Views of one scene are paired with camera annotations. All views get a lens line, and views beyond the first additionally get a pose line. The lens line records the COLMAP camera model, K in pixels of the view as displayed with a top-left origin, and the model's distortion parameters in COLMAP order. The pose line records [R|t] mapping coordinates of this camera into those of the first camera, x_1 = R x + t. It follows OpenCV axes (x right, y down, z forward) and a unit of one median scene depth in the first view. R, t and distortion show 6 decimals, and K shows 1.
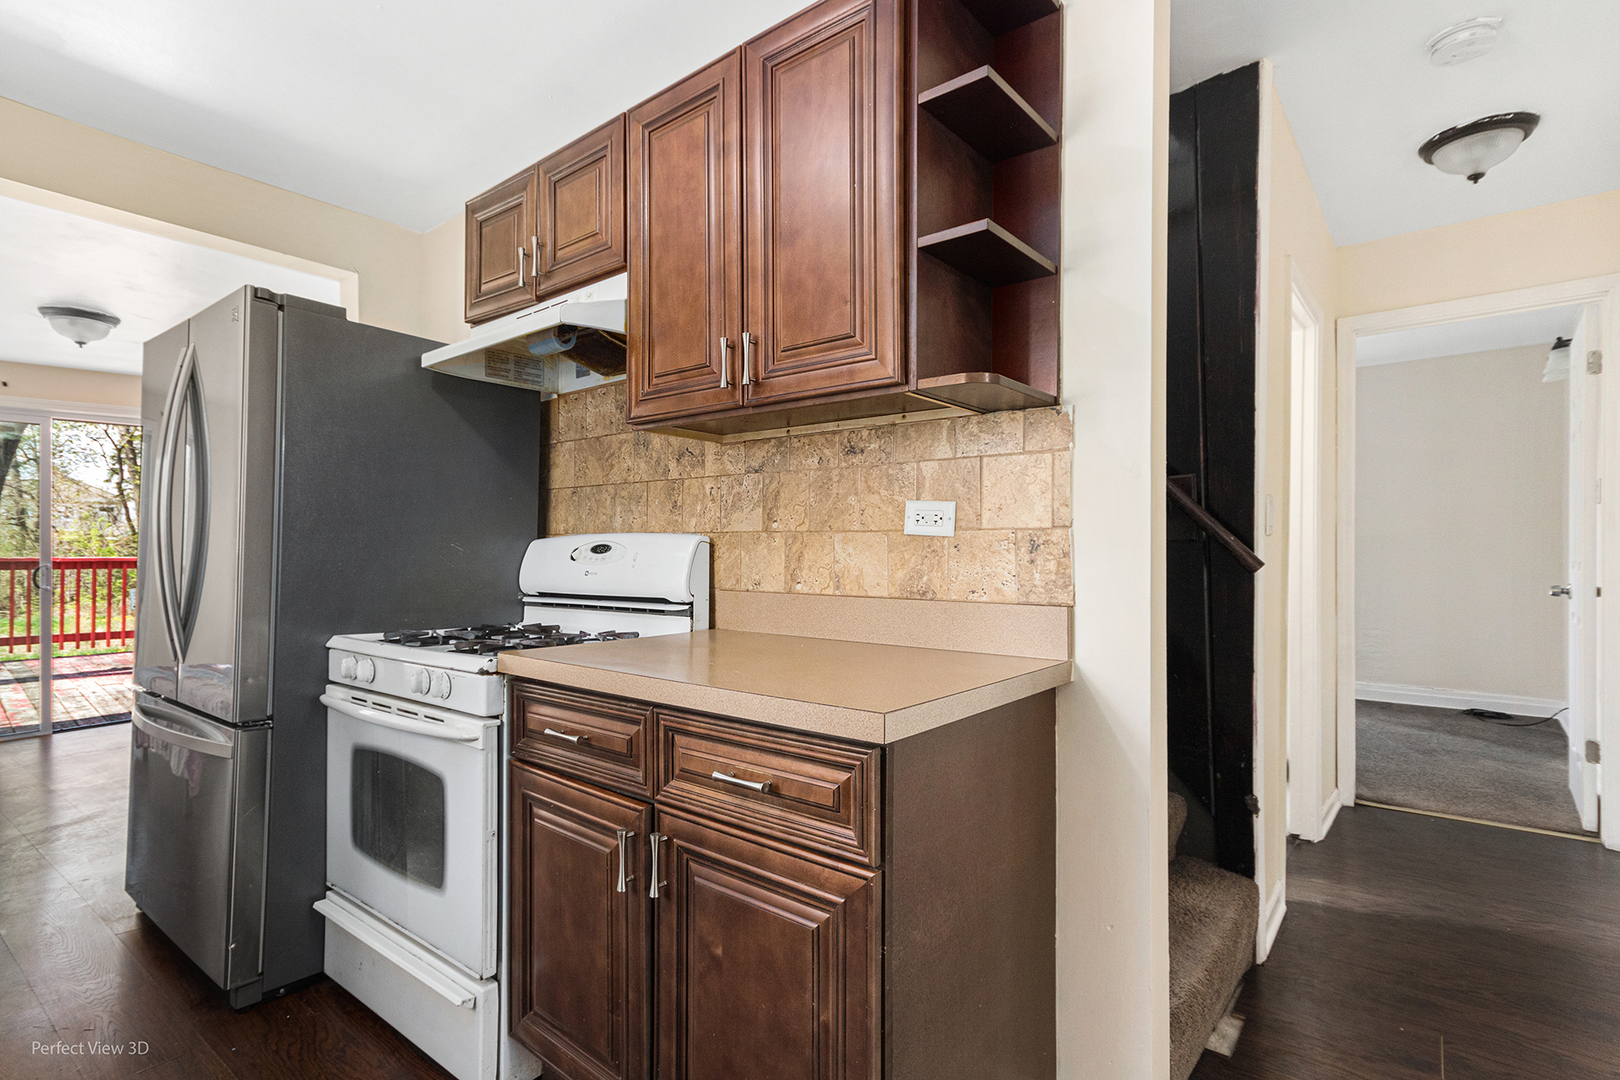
lens RADIAL K [[832.7, 0, 797.0], [0, 832.7, 544.9], [0, 0, 1]] dist [0.020148, 0.003060]
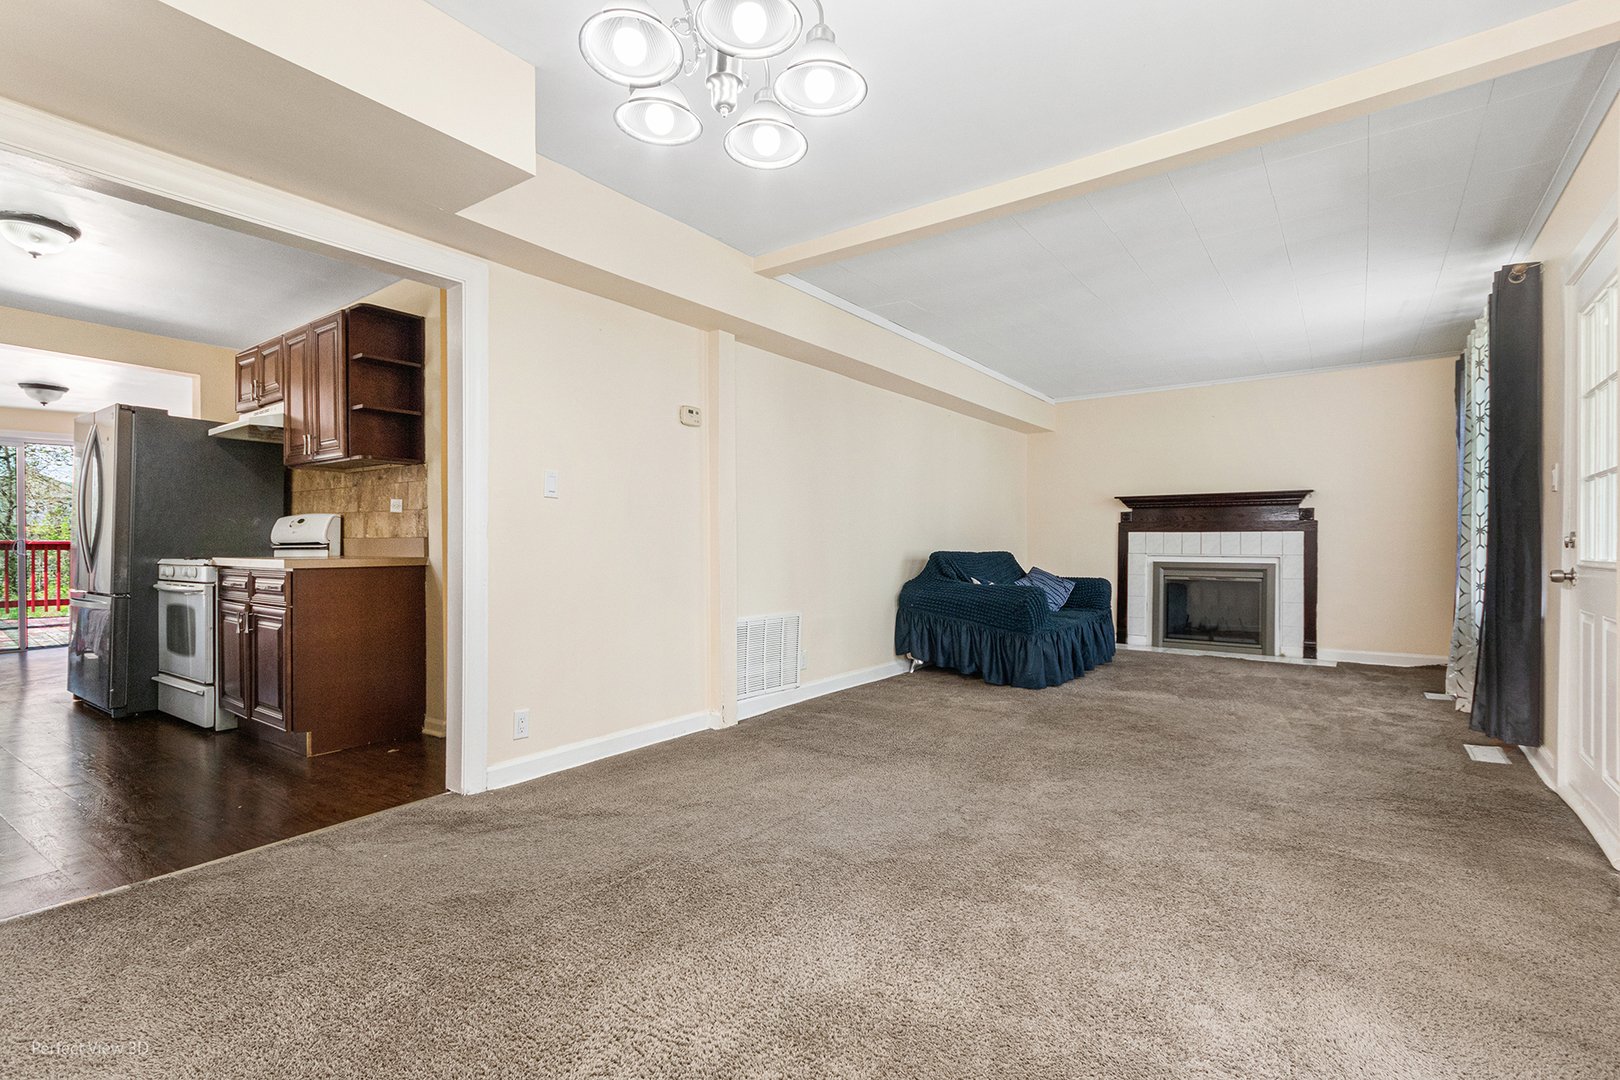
lens RADIAL K [[750.2, 0, 785.8], [0, 750.2, 543.9], [0, 0, 1]] dist [0.003943, -0.000205]
pose [[0.997526, -0.001675, 0.070283, 0.886027], [0.001118, 0.999968, 0.007967, 0.050306], [-0.070294, -0.007868, 0.997495, -1.020229]]
